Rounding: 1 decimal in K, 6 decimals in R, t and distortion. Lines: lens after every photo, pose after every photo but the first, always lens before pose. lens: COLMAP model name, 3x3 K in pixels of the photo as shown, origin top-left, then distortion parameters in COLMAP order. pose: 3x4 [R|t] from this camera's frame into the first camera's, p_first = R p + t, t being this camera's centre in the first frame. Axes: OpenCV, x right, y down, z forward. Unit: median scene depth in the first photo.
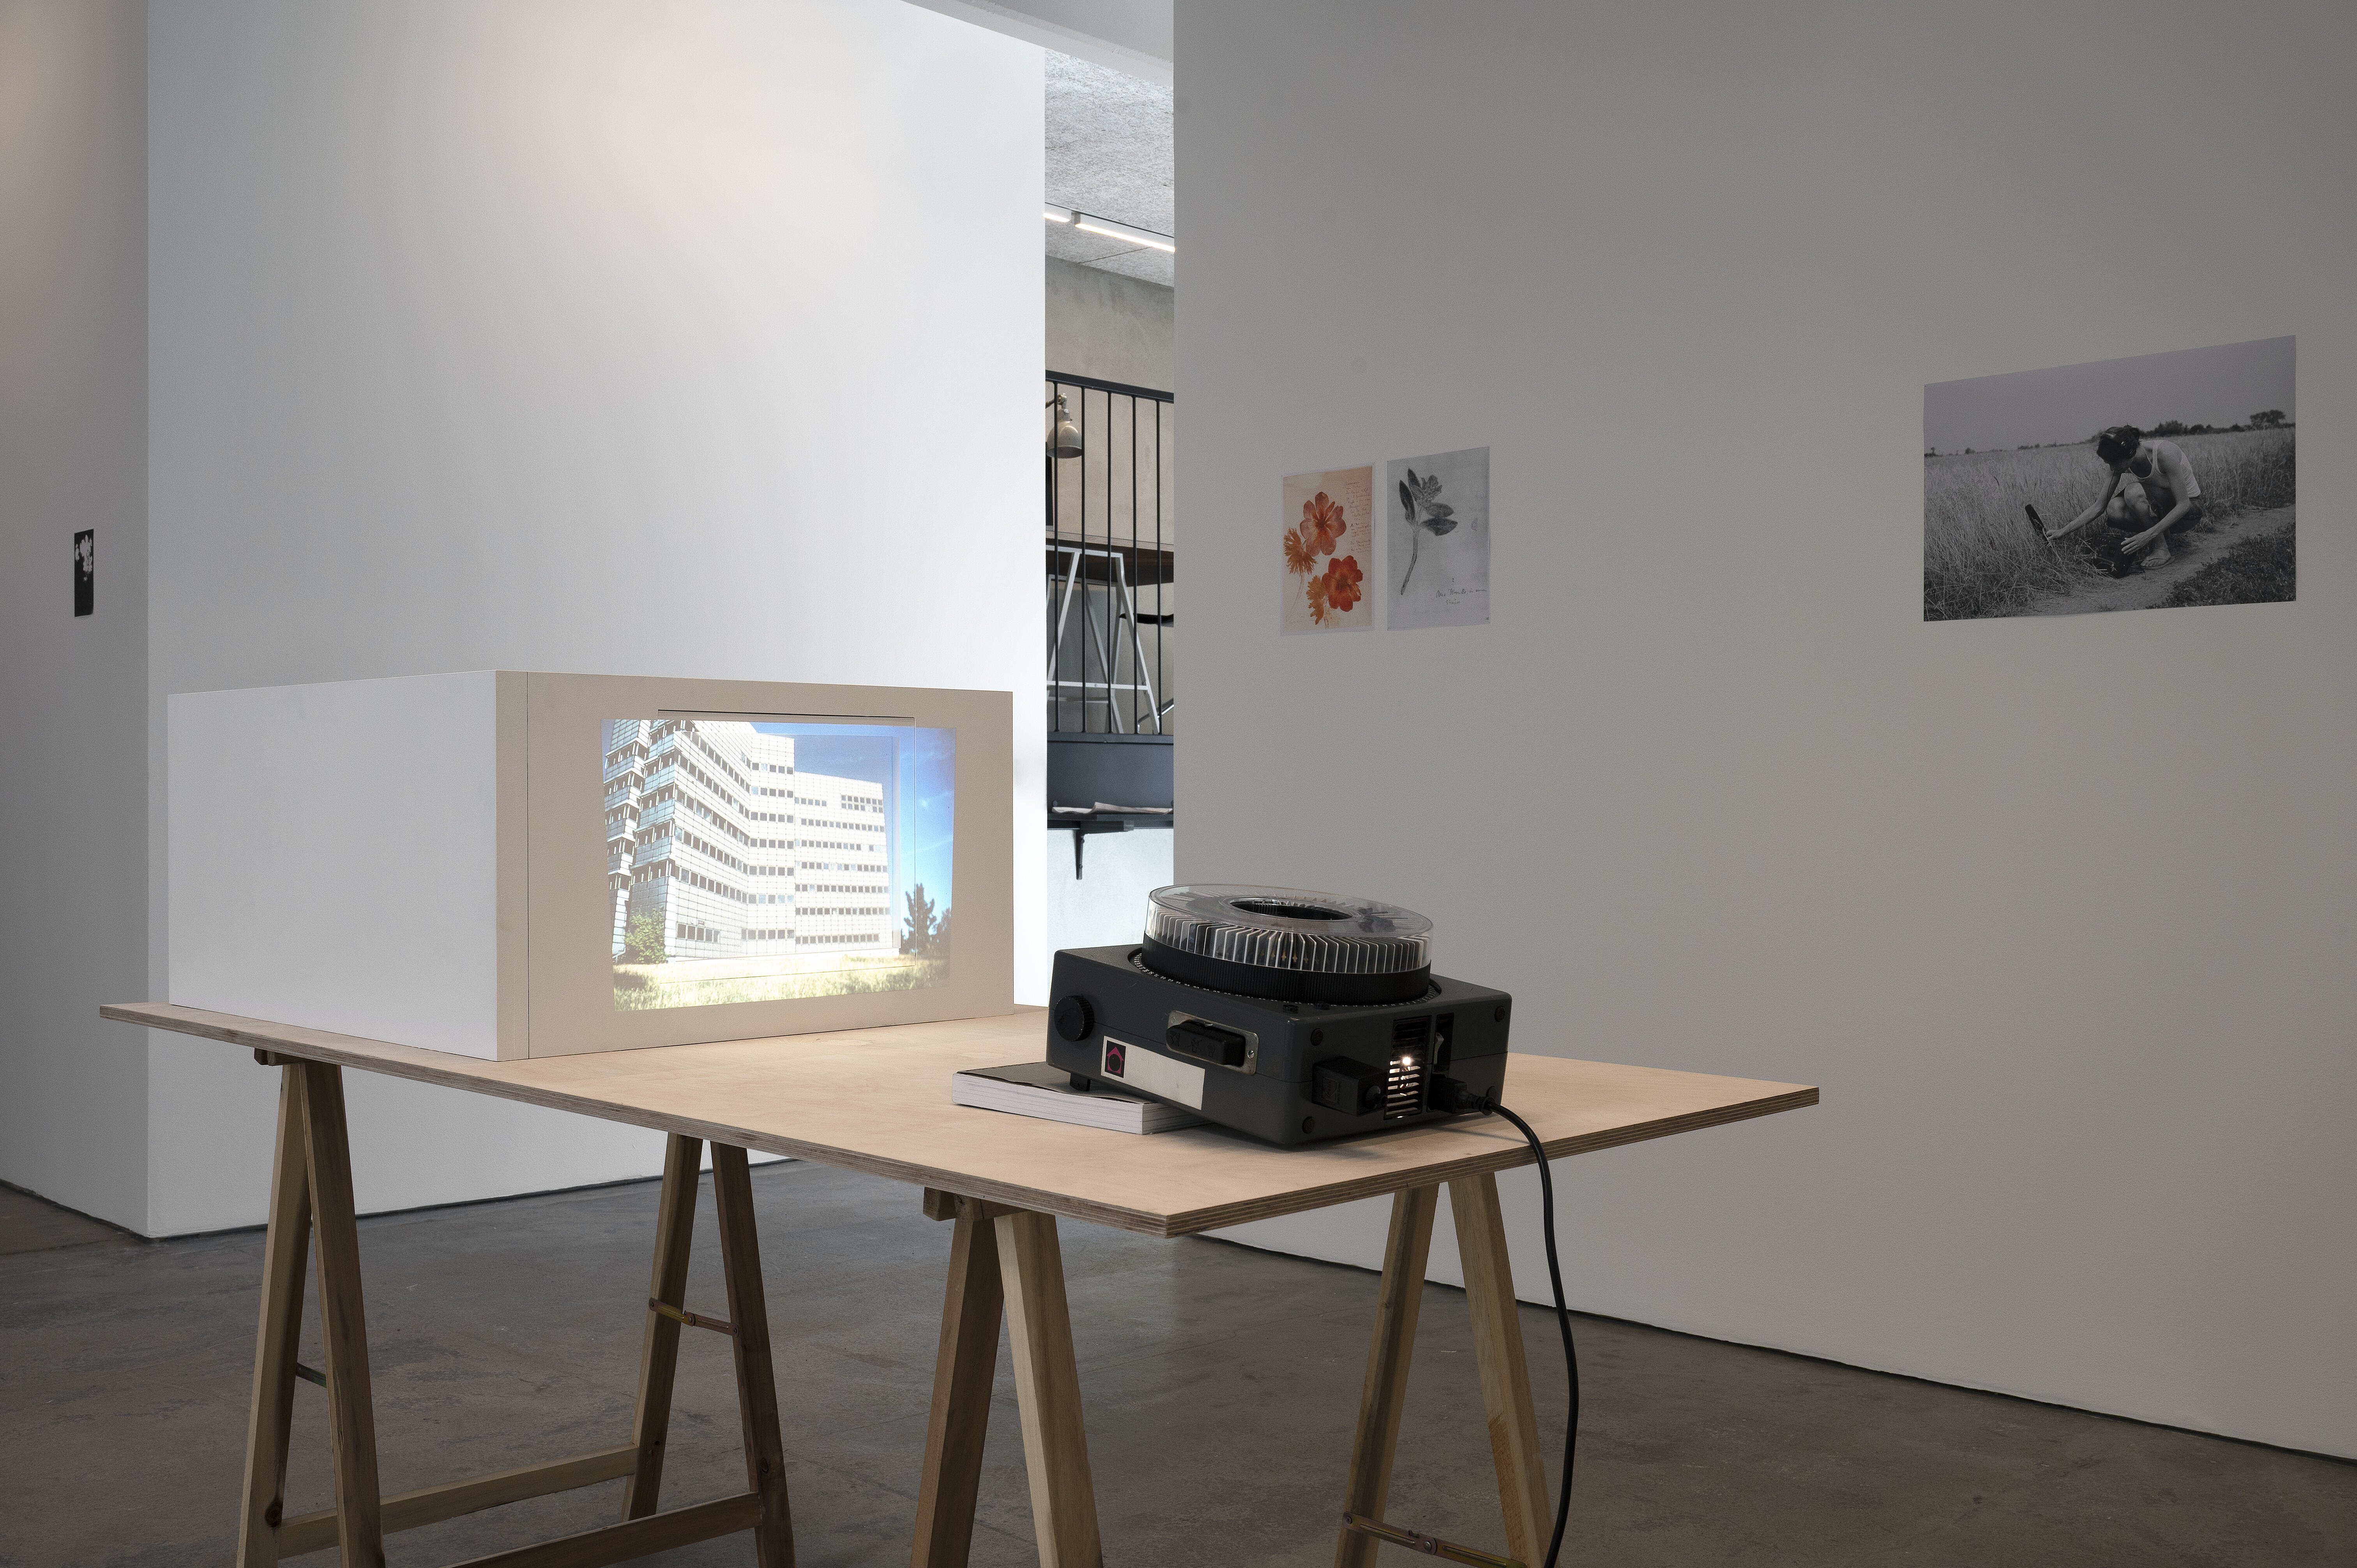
lens RADIAL K [[2195.8, 0, 1236.0], [0, 2195.8, 778.8], [0, 0, 1]] dist [0.002885, 0.000000]
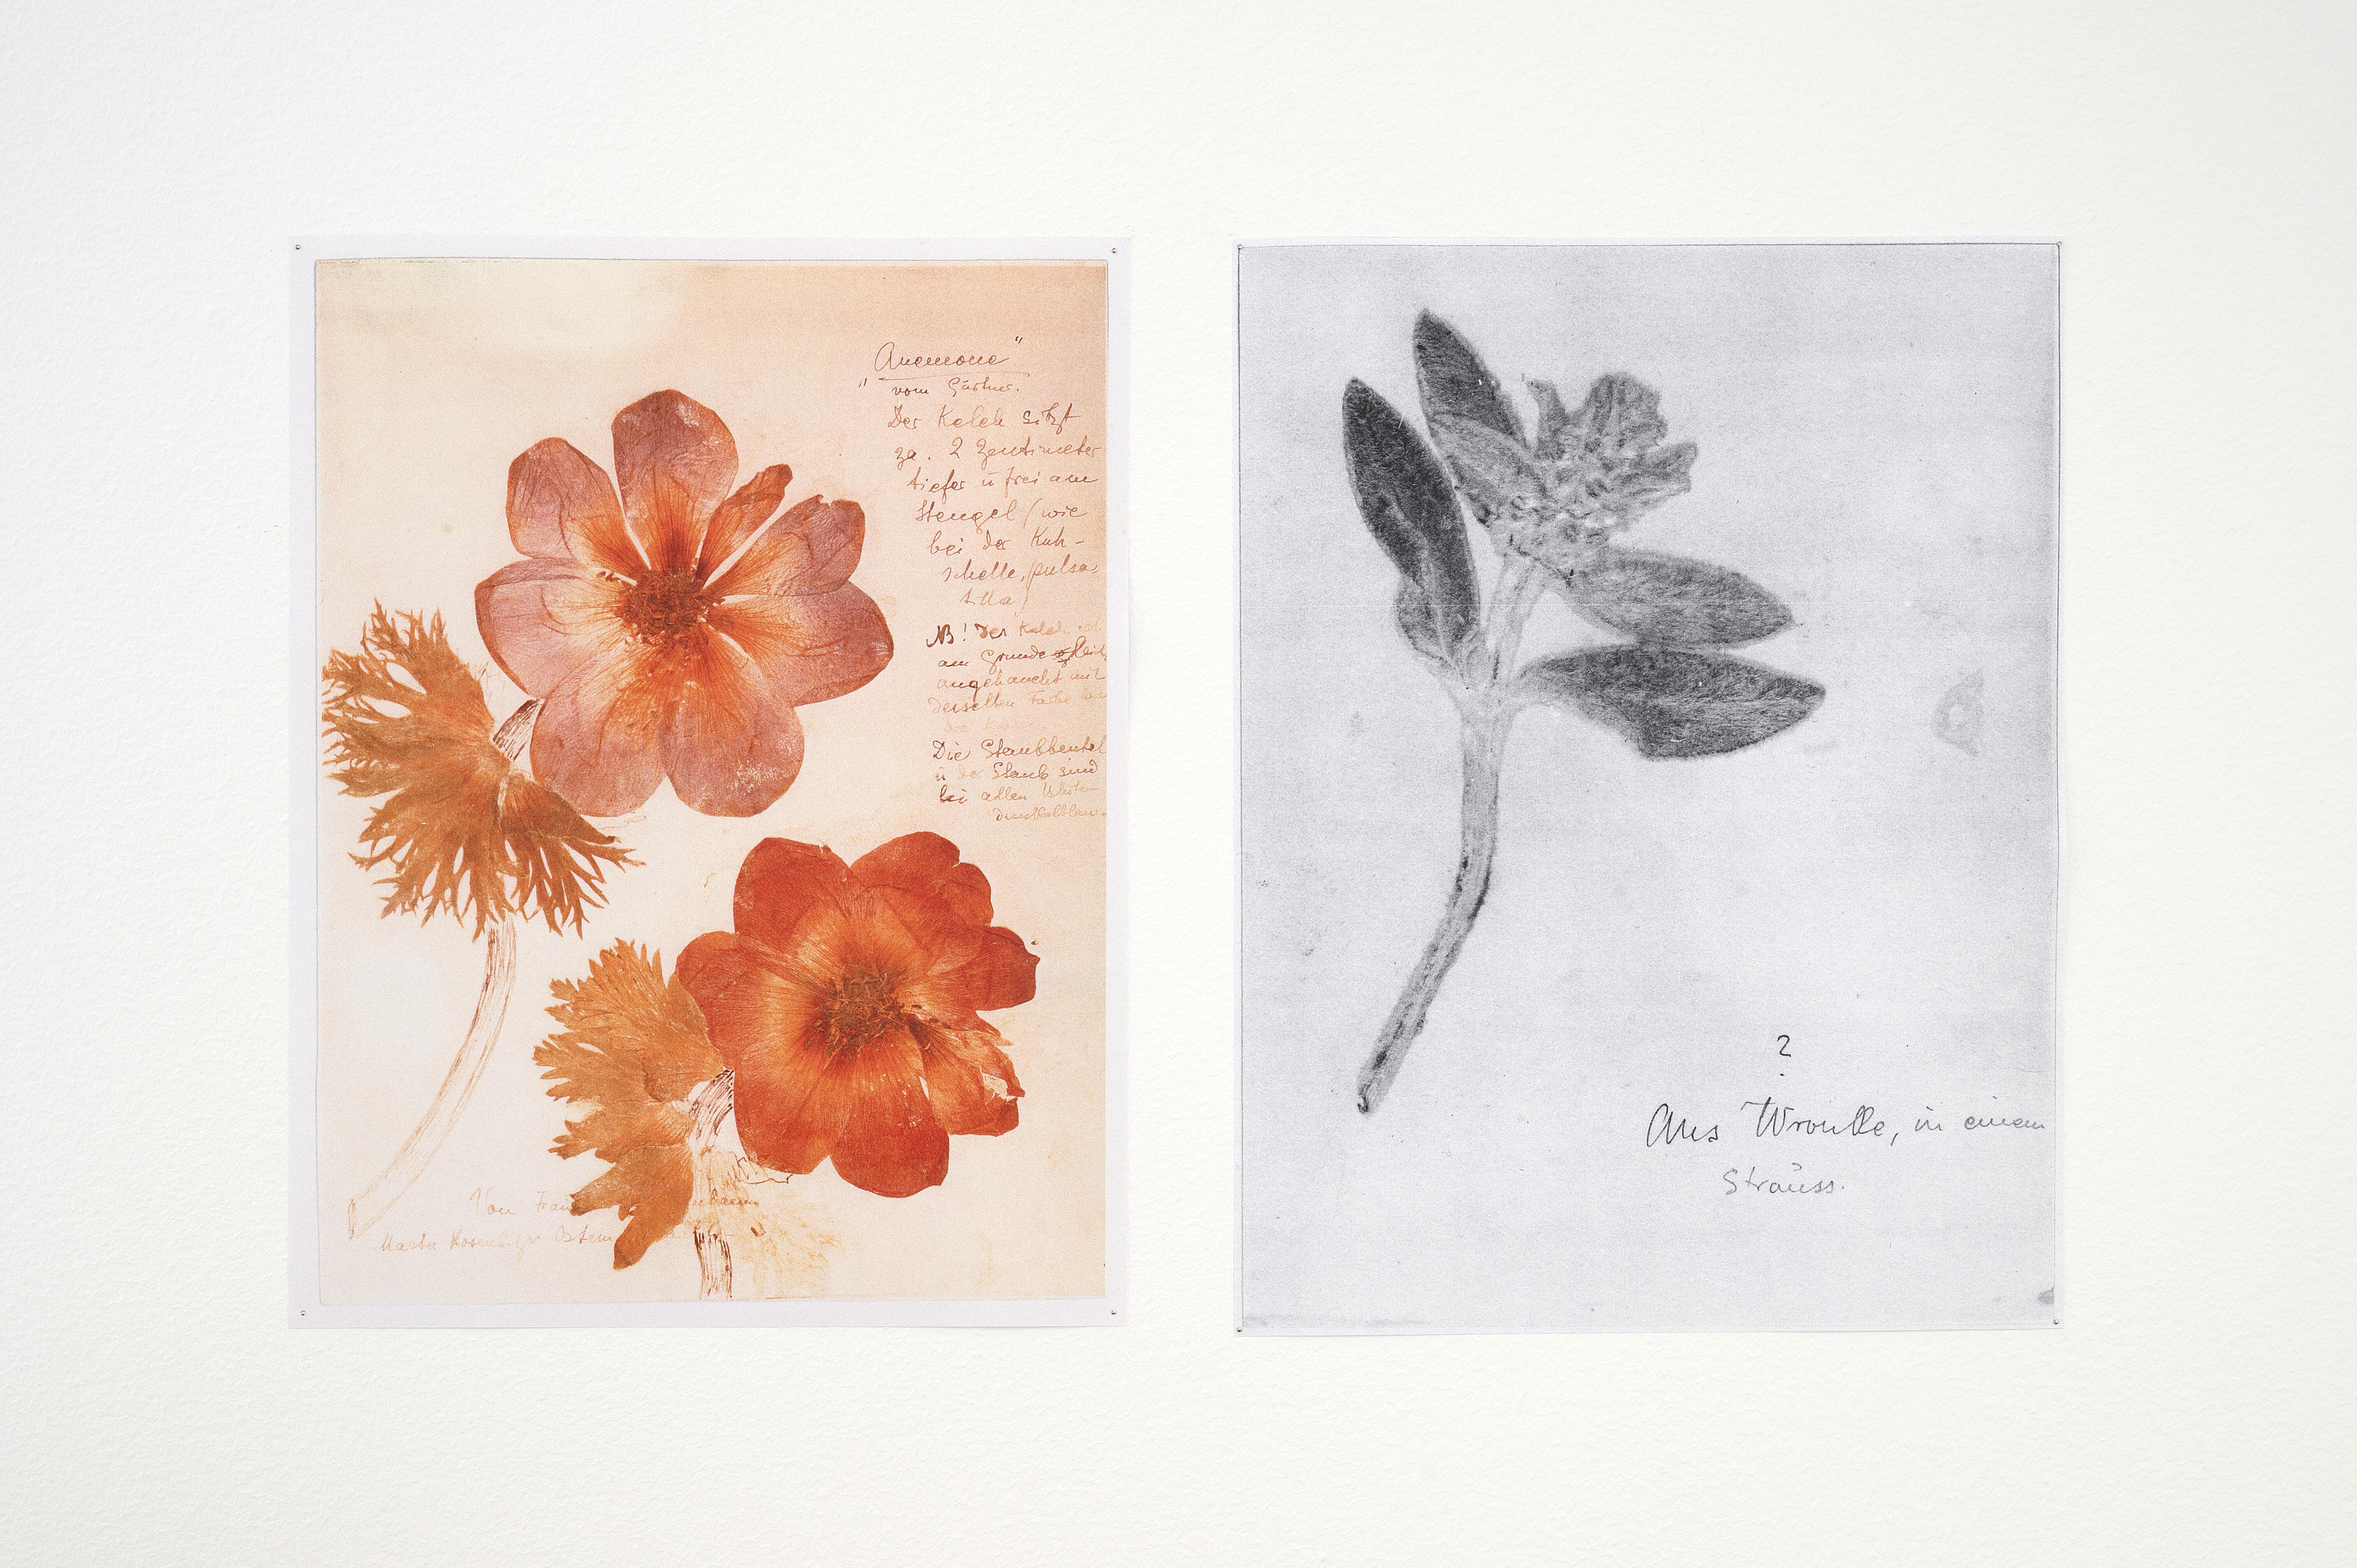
lens RADIAL K [[2660.6, 0, 1176.9], [0, 2660.6, 784.9], [0, 0, 1]] dist [0.019773, 0.000000]
pose [[0.699658, -0.008185, 0.714431, -0.071017], [0.000175, 0.999936, 0.011285, -0.112045], [-0.714478, -0.007770, 0.699615, 0.898484]]
